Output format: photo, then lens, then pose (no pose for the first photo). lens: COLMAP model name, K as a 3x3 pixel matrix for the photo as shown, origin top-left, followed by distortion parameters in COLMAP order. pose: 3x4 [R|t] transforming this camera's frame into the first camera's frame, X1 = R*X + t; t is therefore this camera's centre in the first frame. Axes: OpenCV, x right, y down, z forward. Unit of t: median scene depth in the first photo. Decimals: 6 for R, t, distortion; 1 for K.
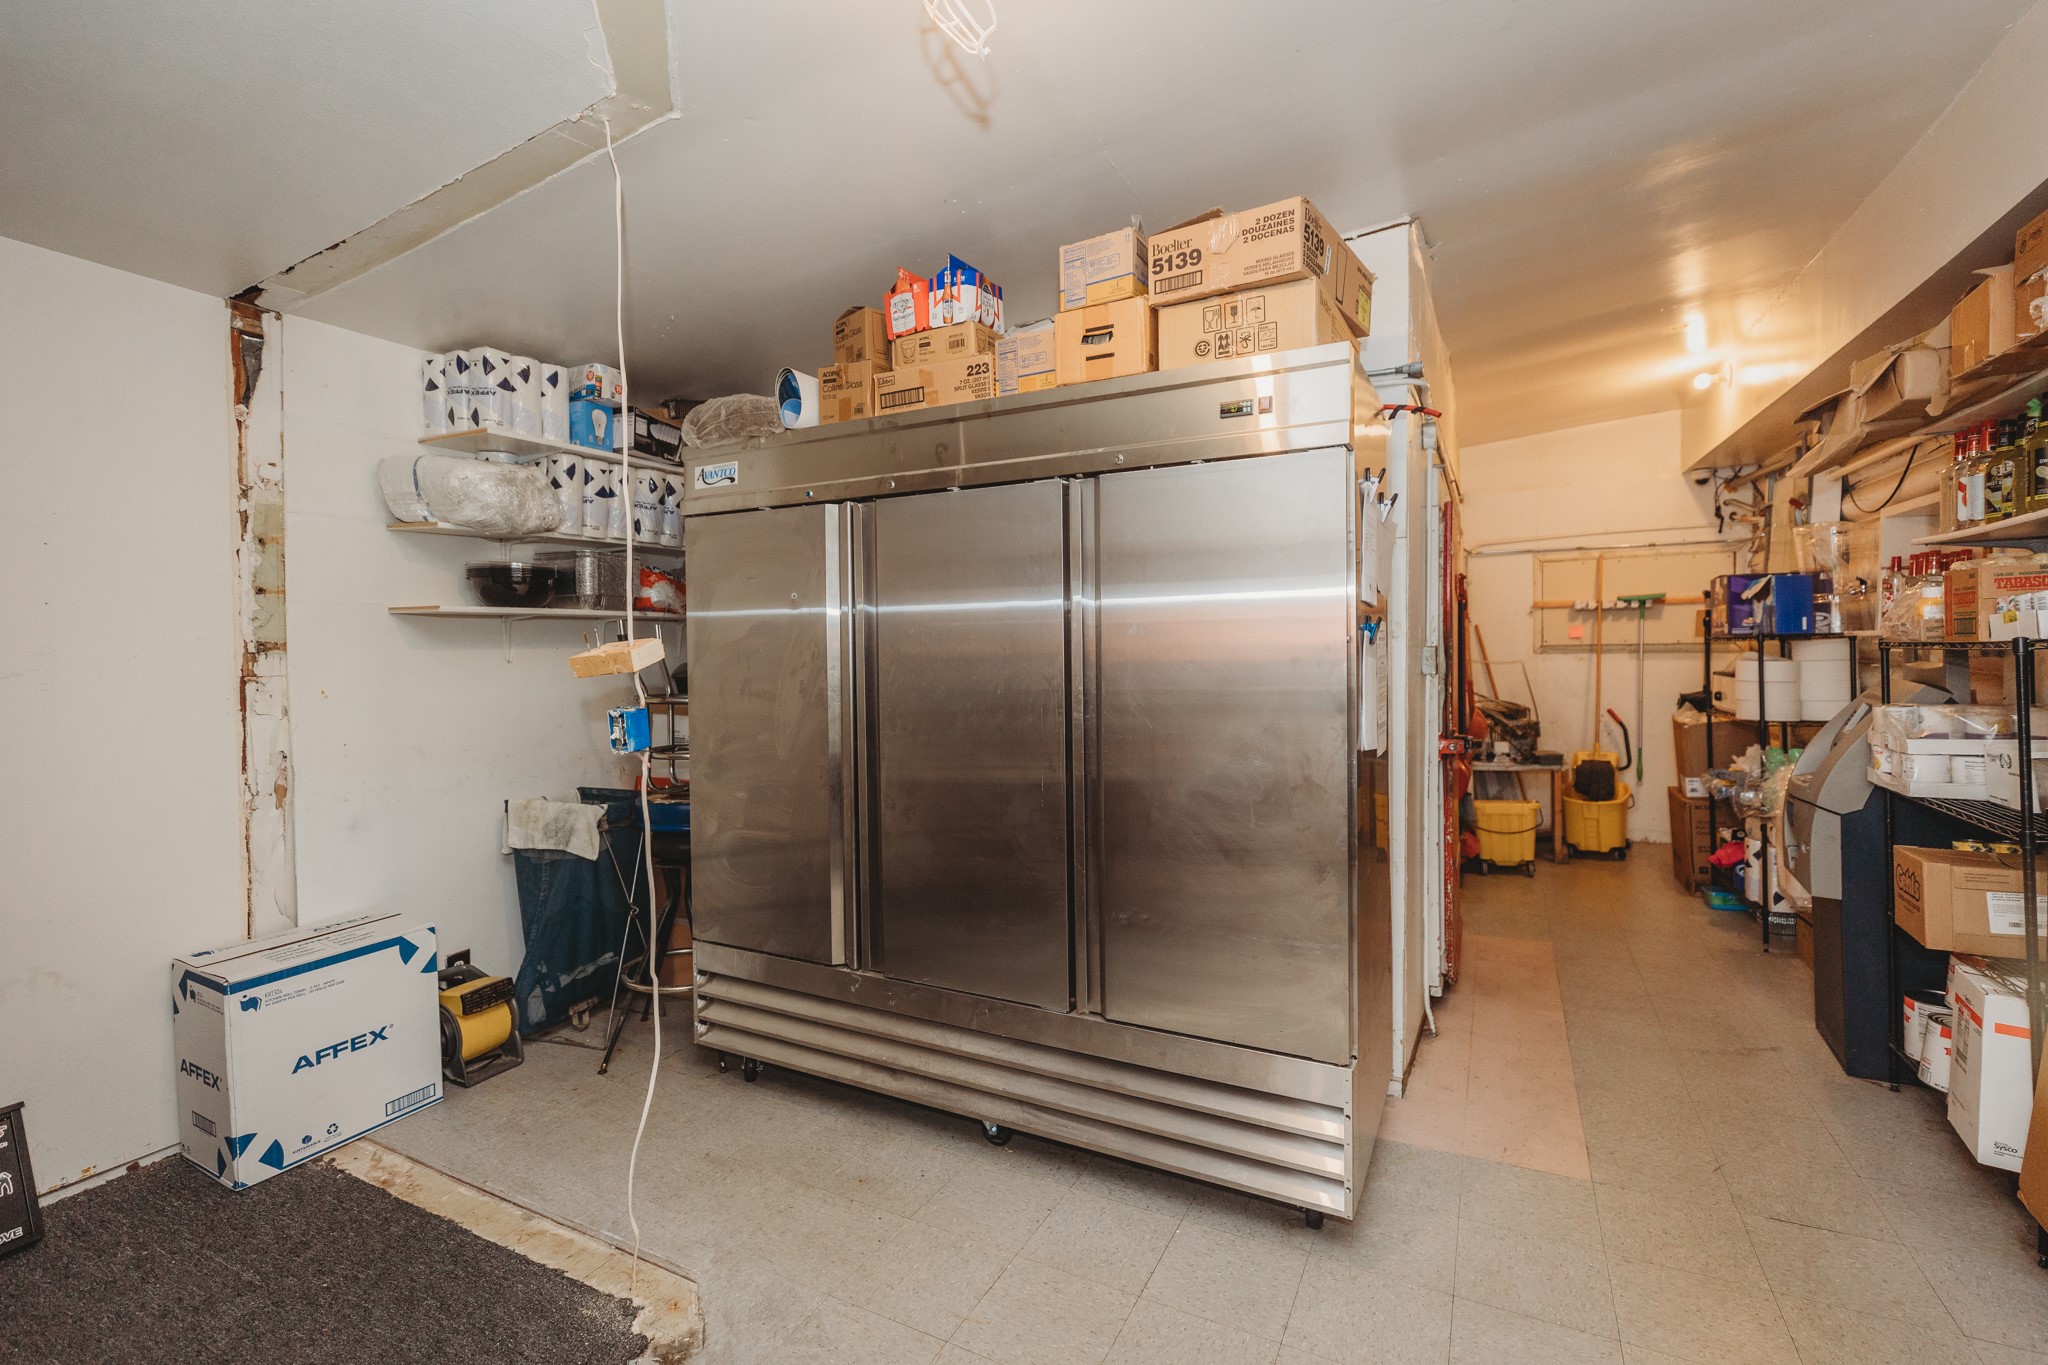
lens RADIAL K [[890.9, 0, 1023.2], [0, 890.9, 673.8], [0, 0, 1]] dist [0.003484, 0.000083]
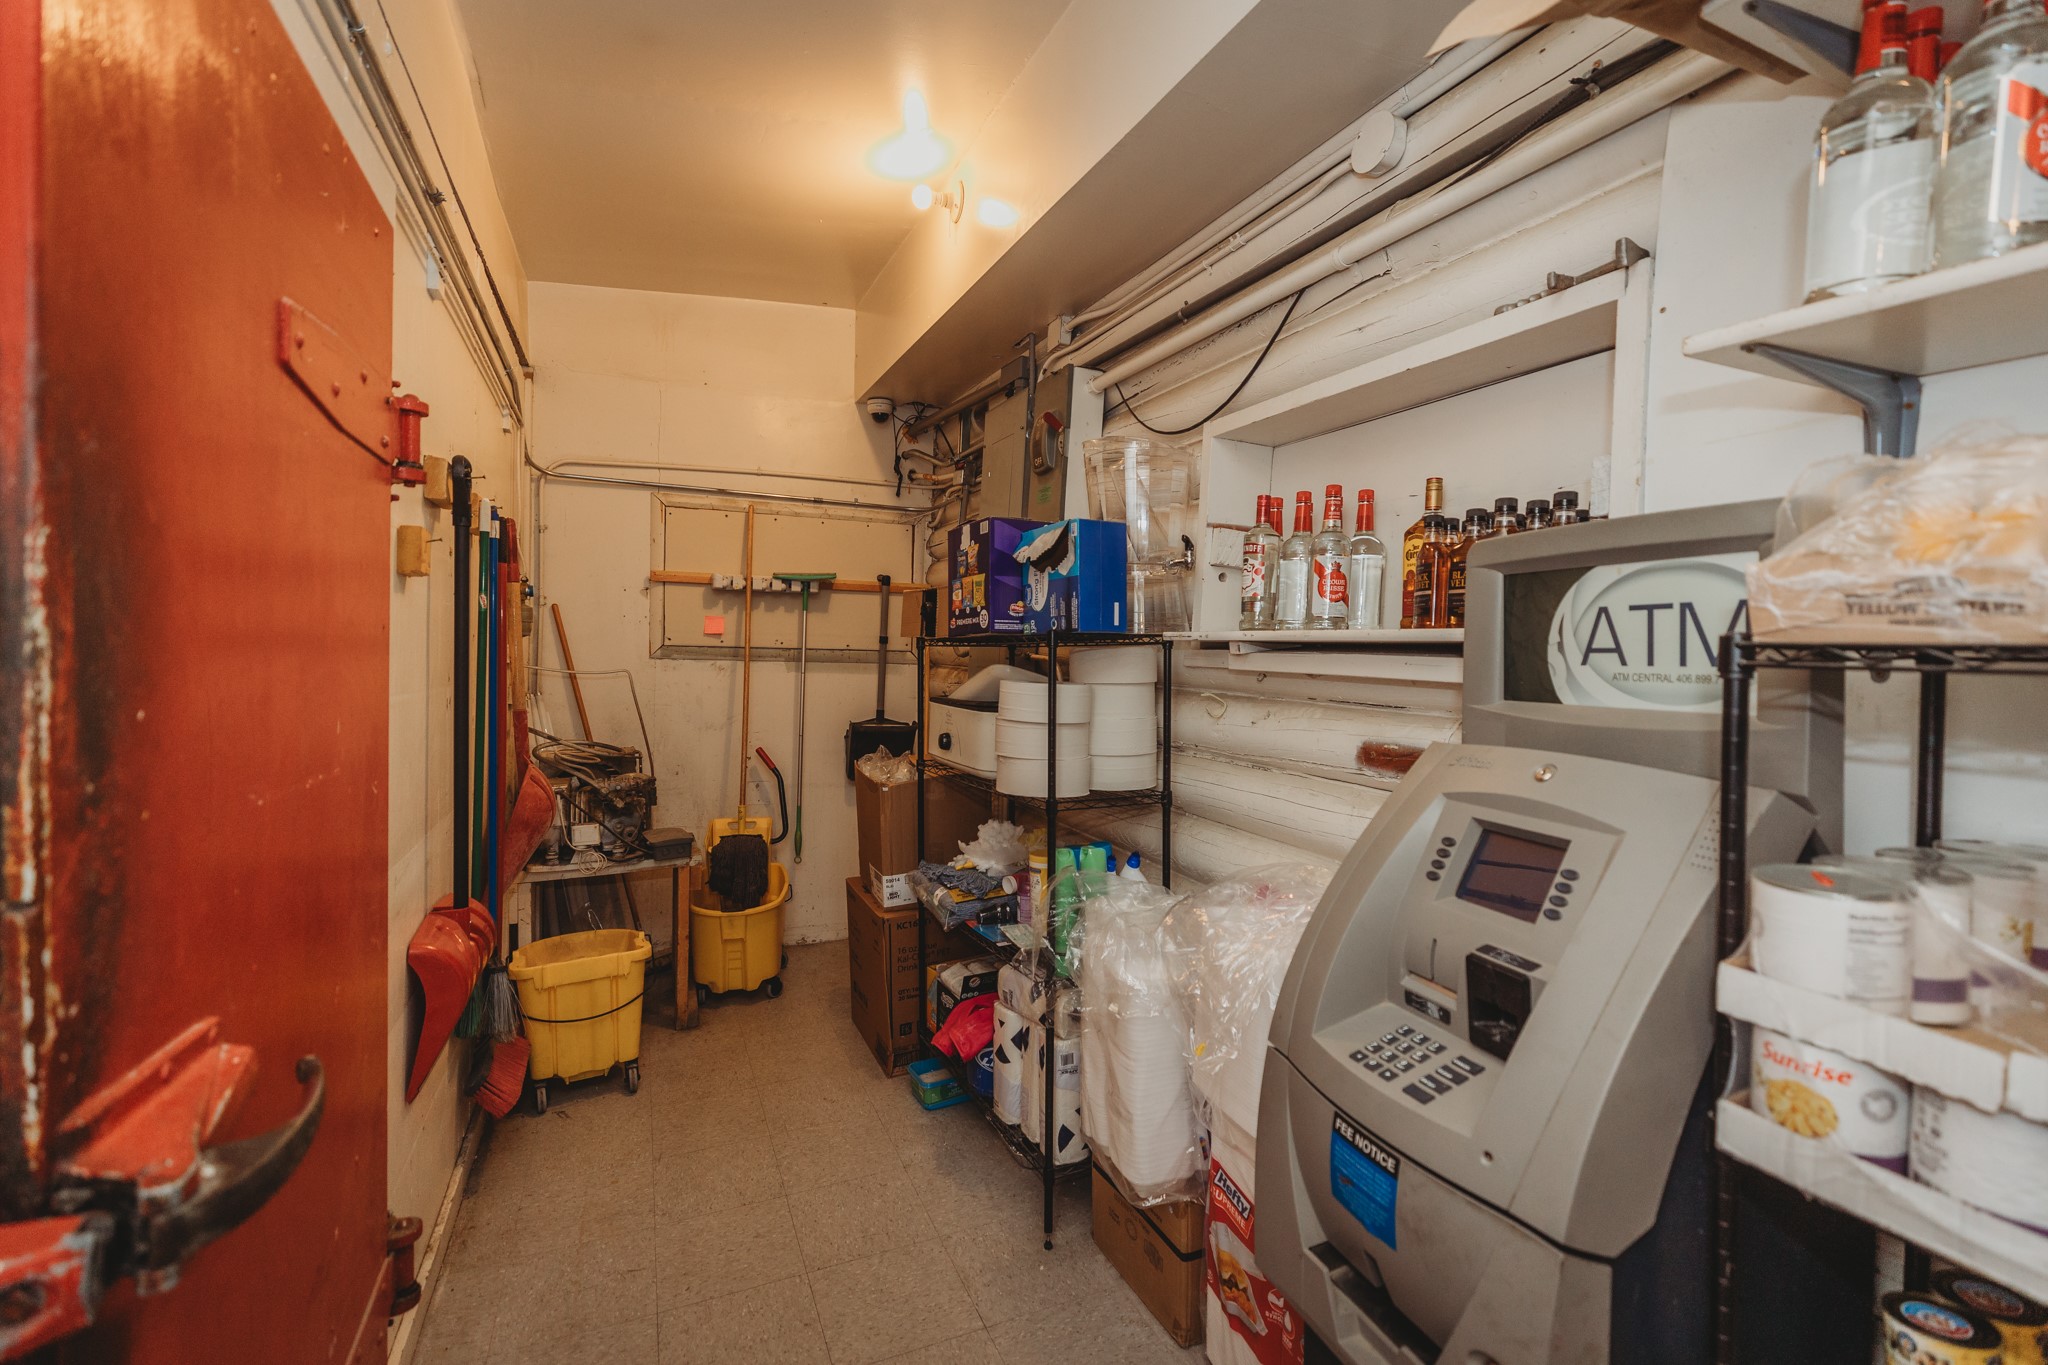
lens RADIAL K [[890.9, 0, 1023.2], [0, 890.9, 673.8], [0, 0, 1]] dist [0.003484, 0.000083]
pose [[0.619781, 0.015132, 0.784629, 0.282959], [-0.011251, 0.999883, -0.010397, -0.009742], [-0.784694, -0.002384, 0.619878, 0.473800]]
